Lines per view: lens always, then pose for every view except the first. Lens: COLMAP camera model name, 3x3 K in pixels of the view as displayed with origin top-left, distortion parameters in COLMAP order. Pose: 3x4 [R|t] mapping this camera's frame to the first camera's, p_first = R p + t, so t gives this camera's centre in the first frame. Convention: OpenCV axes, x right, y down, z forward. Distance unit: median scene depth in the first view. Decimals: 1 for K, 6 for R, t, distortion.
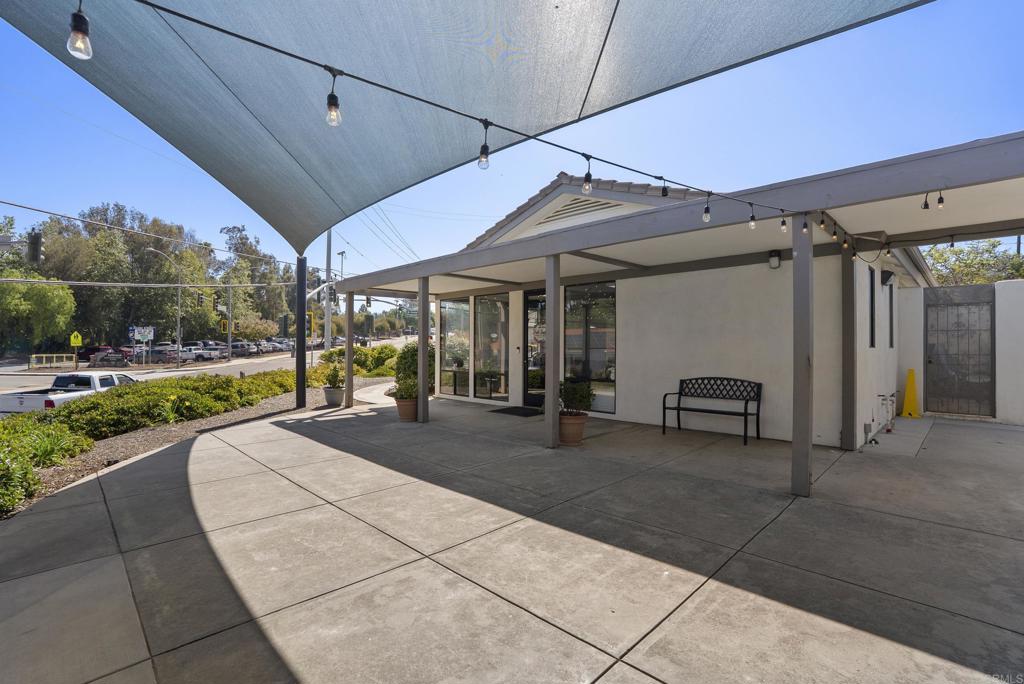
lens RADIAL K [[476.0, 0, 508.1], [0, 476.0, 341.3], [0, 0, 1]] dist [-0.070630, 0.026711]
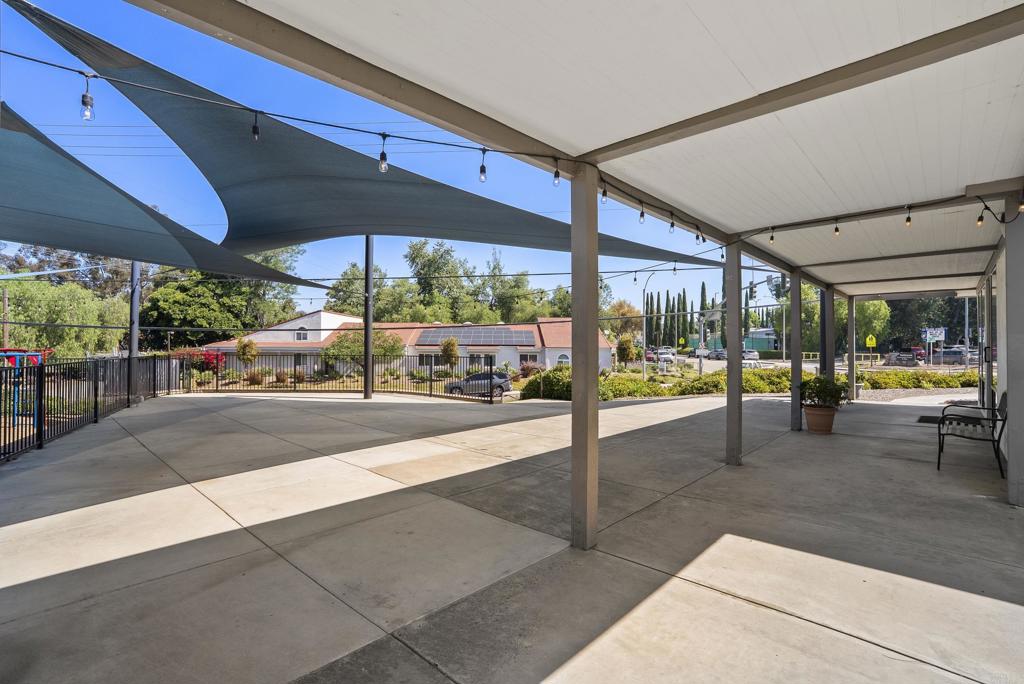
lens RADIAL K [[476.0, 0, 508.1], [0, 476.0, 341.3], [0, 0, 1]] dist [-0.070630, 0.026711]
pose [[0.014483, -0.011075, -0.999834, 0.826102], [0.010070, 0.999890, -0.010930, -0.000951], [0.999844, -0.009910, 0.014592, 0.154003]]
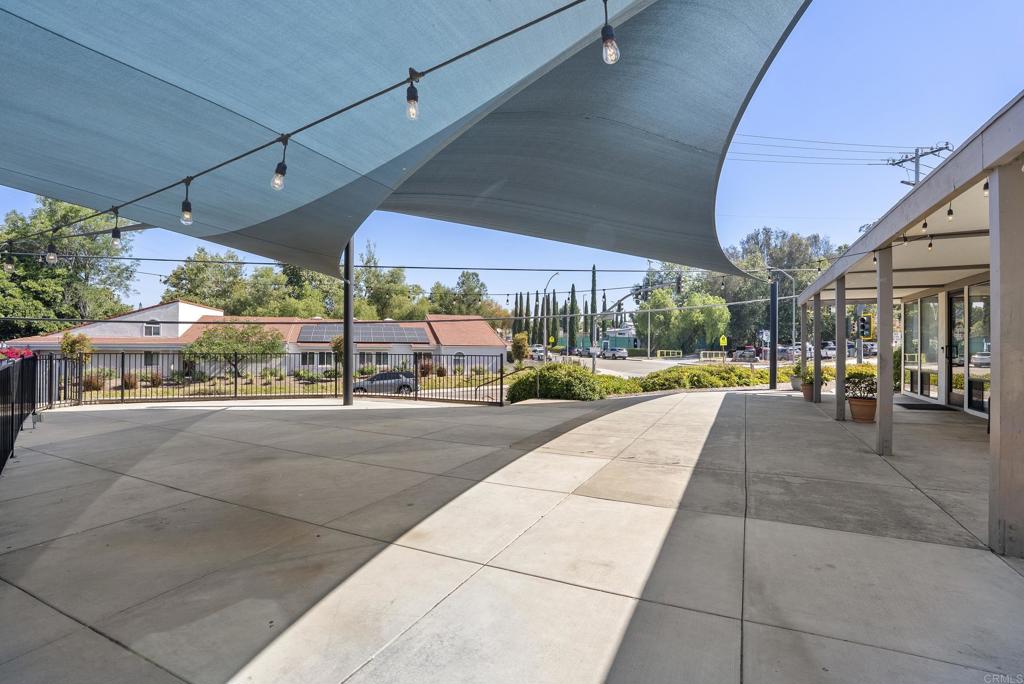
lens RADIAL K [[476.0, 0, 508.1], [0, 476.0, 341.3], [0, 0, 1]] dist [-0.070630, 0.026711]
pose [[0.311135, -0.005402, -0.950350, 0.680228], [0.006129, 0.999974, -0.003677, -0.002959], [0.950346, -0.004681, 0.311160, -0.201788]]
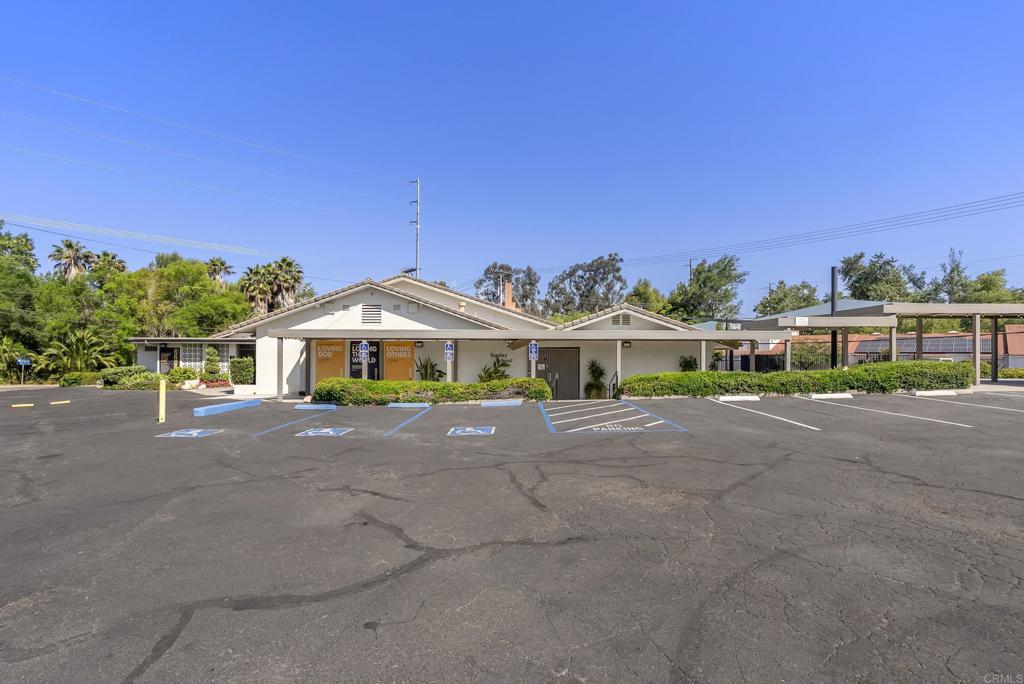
lens RADIAL K [[462.8, 0, 509.8], [0, 462.8, 356.3], [0, 0, 1]] dist [-0.002975, -0.000312]
pose [[-0.719996, -0.001247, -0.693977, 2.806331], [0.003637, 0.999978, -0.005570, 0.036393], [0.693969, -0.006534, -0.719976, 0.432027]]
